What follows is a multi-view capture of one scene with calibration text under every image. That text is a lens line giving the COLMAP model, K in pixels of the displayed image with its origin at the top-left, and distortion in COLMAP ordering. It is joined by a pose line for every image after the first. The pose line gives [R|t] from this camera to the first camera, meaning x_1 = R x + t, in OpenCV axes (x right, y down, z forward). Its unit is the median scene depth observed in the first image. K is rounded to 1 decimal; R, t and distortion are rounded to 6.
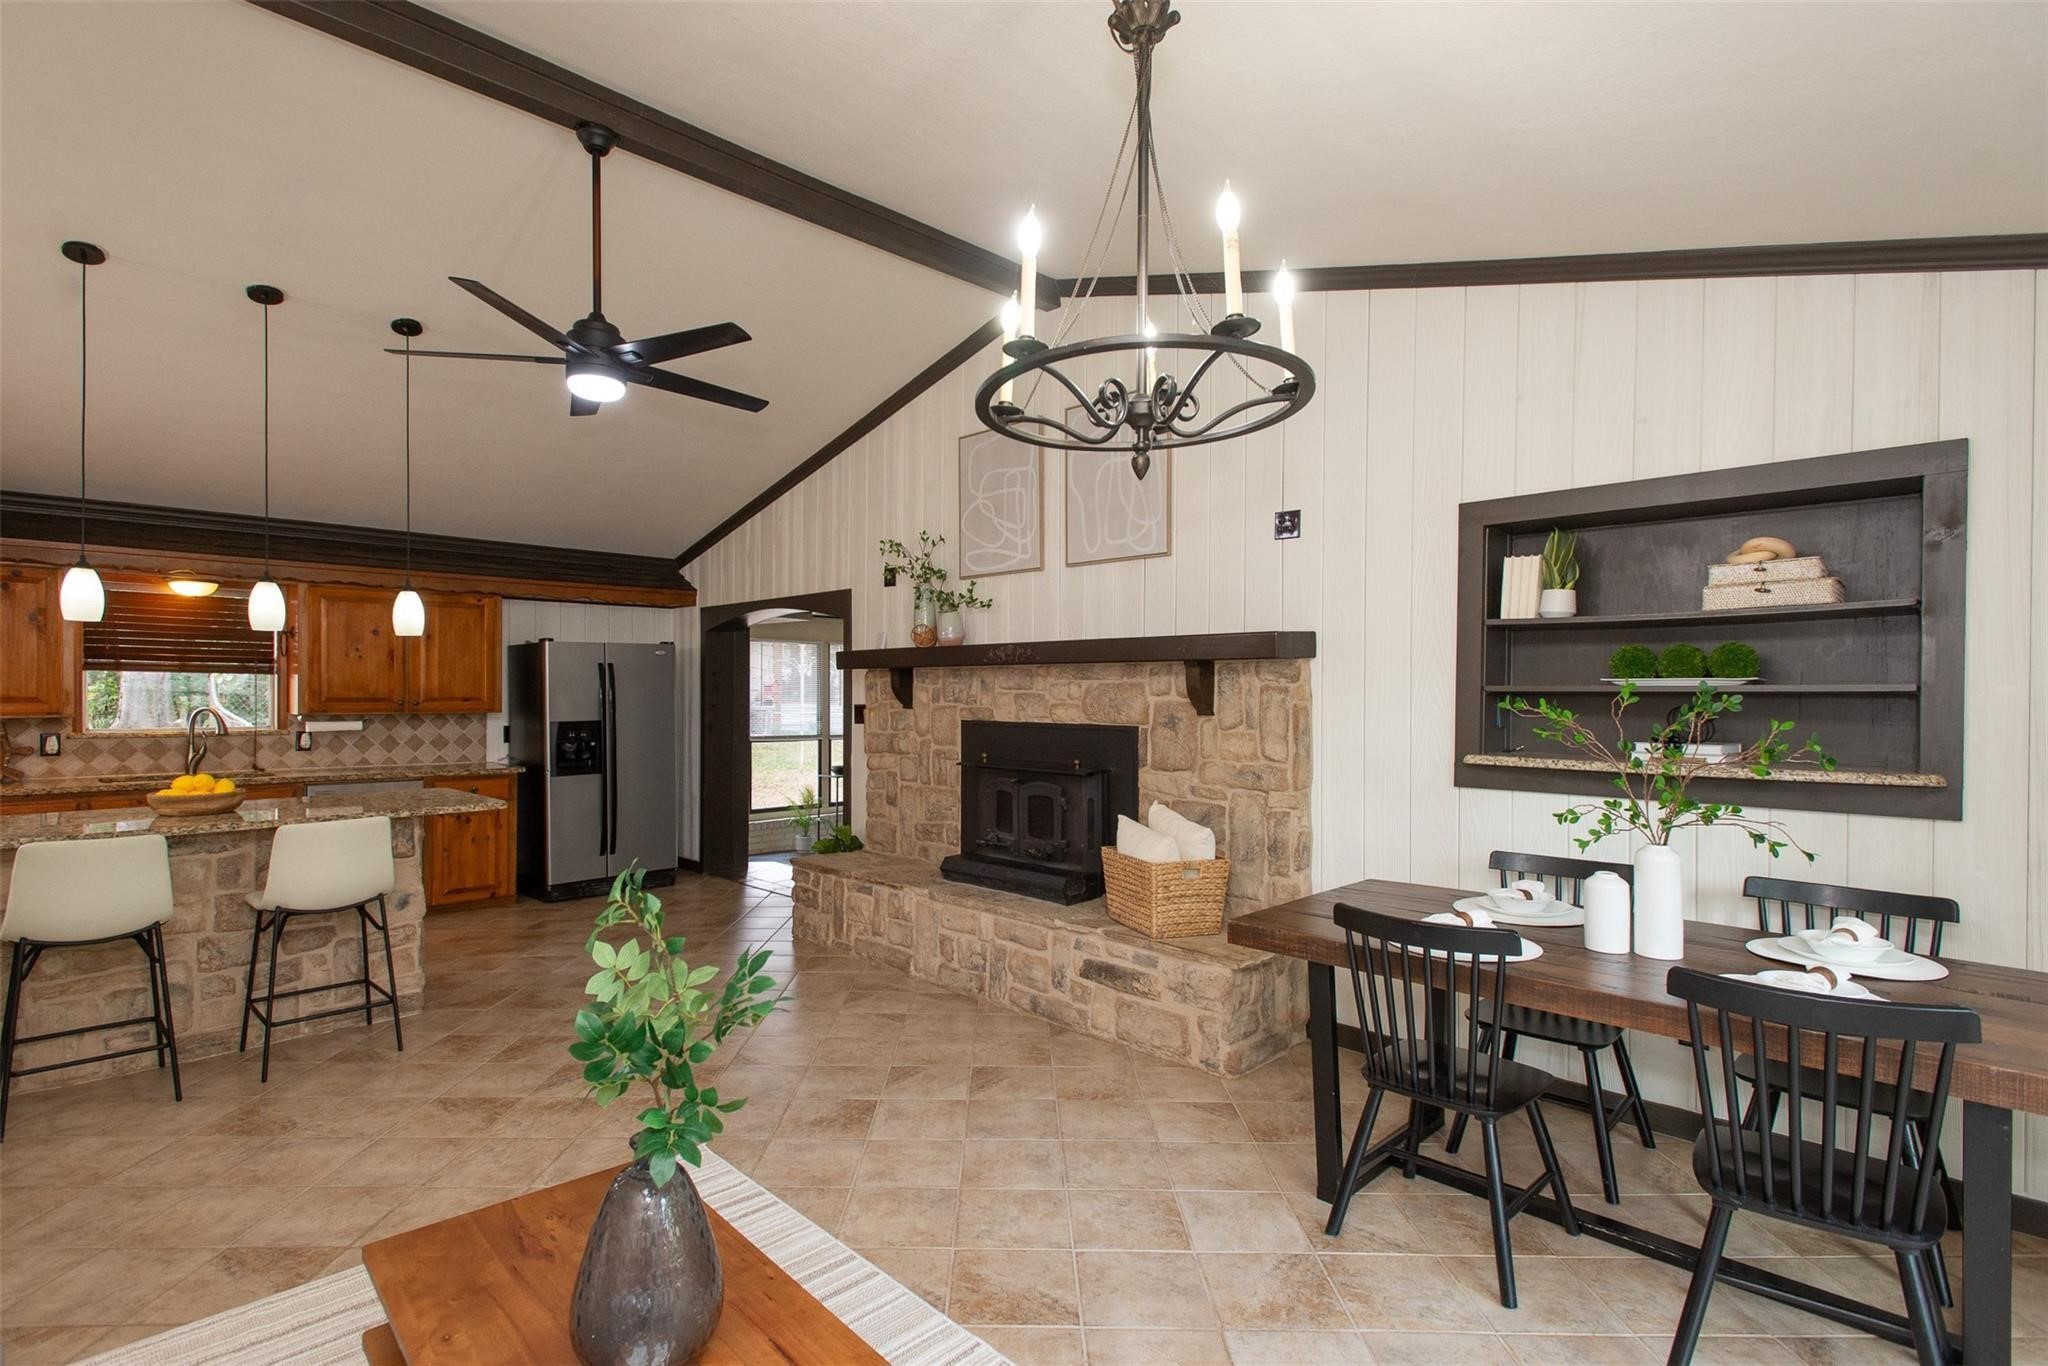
lens RADIAL K [[974.6, 0, 994.6], [0, 974.6, 704.7], [0, 0, 1]] dist [0.008631, 0.000284]
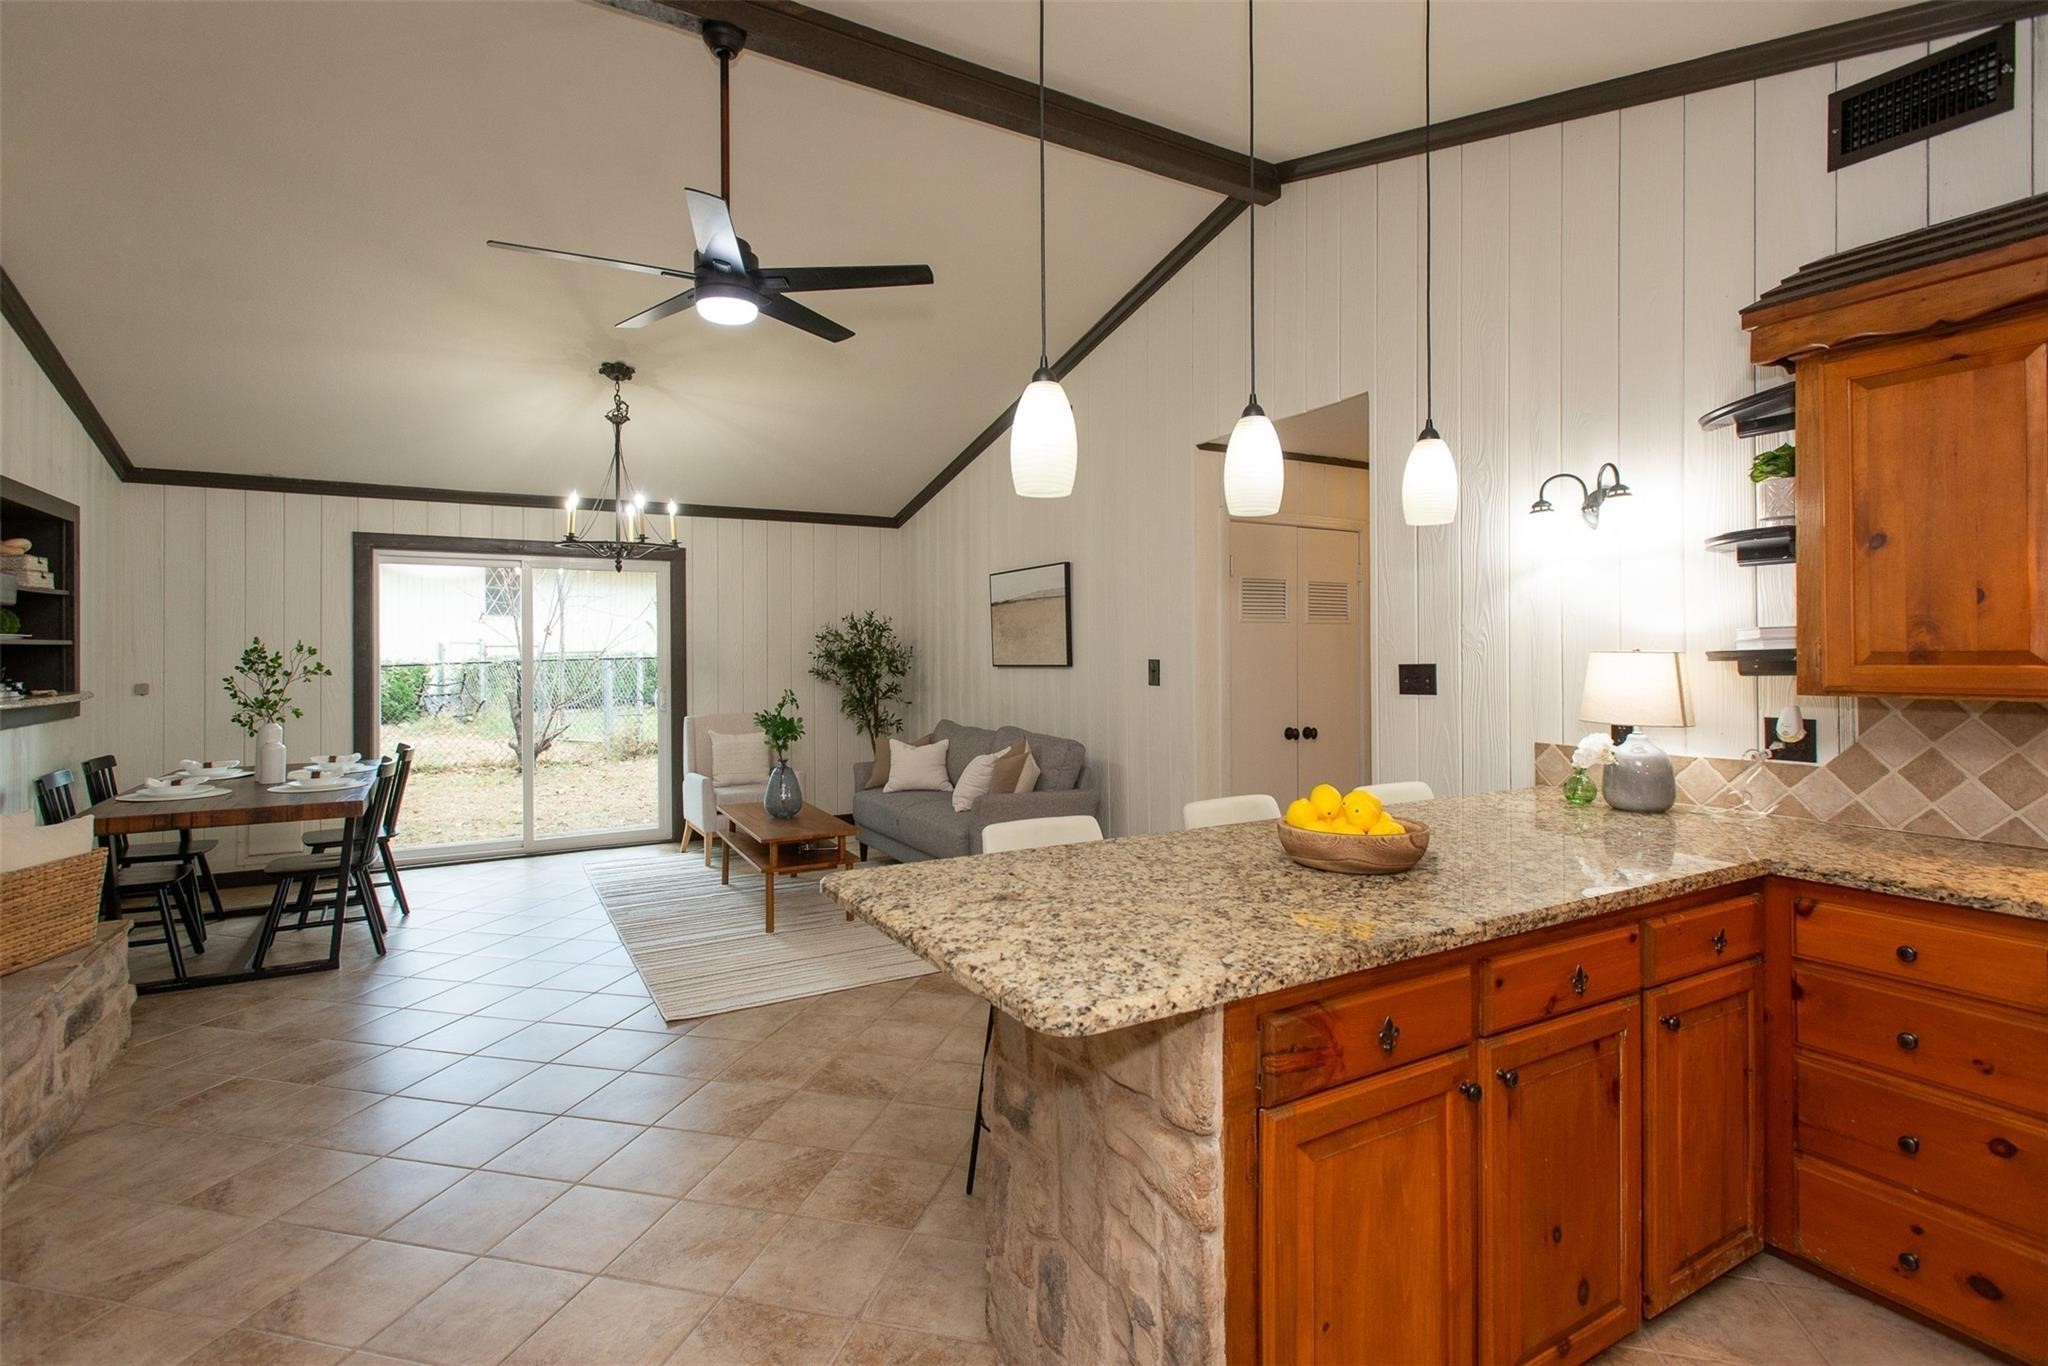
lens RADIAL K [[974.6, 0, 1033.8], [0, 974.6, 648.7], [0, 0, 1]] dist [0.008631, 0.000284]
pose [[-0.969901, 0.001441, 0.243496, -0.583218], [0.004365, 0.999925, 0.011470, -0.009931], [-0.243461, 0.012187, -0.969834, 1.166398]]
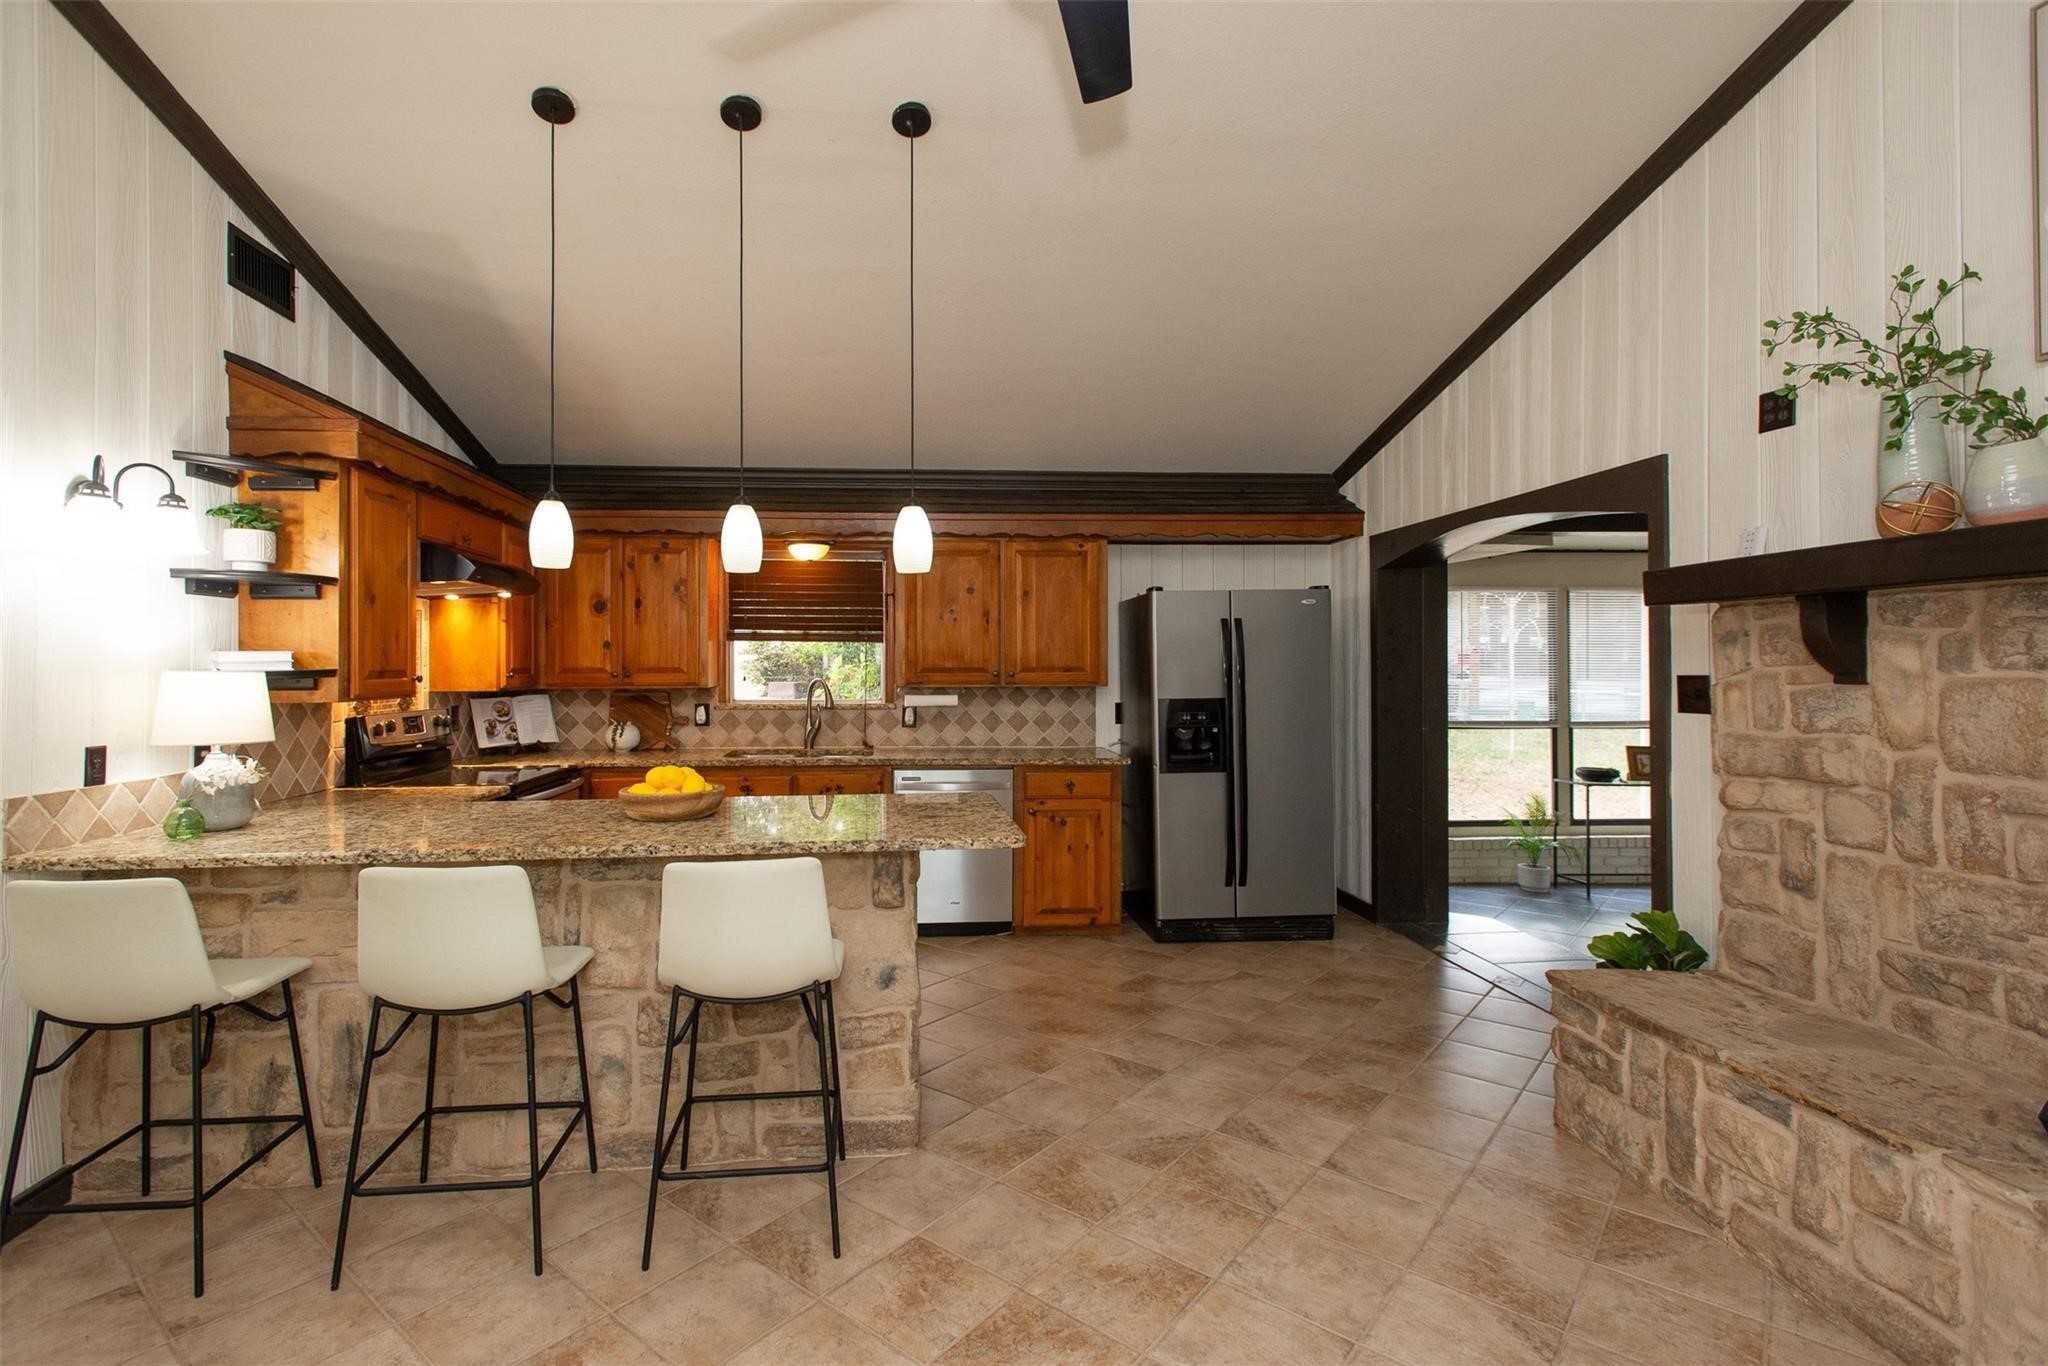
lens RADIAL K [[974.6, 0, 950.9], [0, 974.6, 655.2], [0, 0, 1]] dist [0.008631, 0.000284]
pose [[0.760551, -0.013231, -0.649143, -0.118356], [-0.002198, 0.999734, -0.022952, 0.001963], [0.649274, 0.018882, 0.760320, 0.422464]]
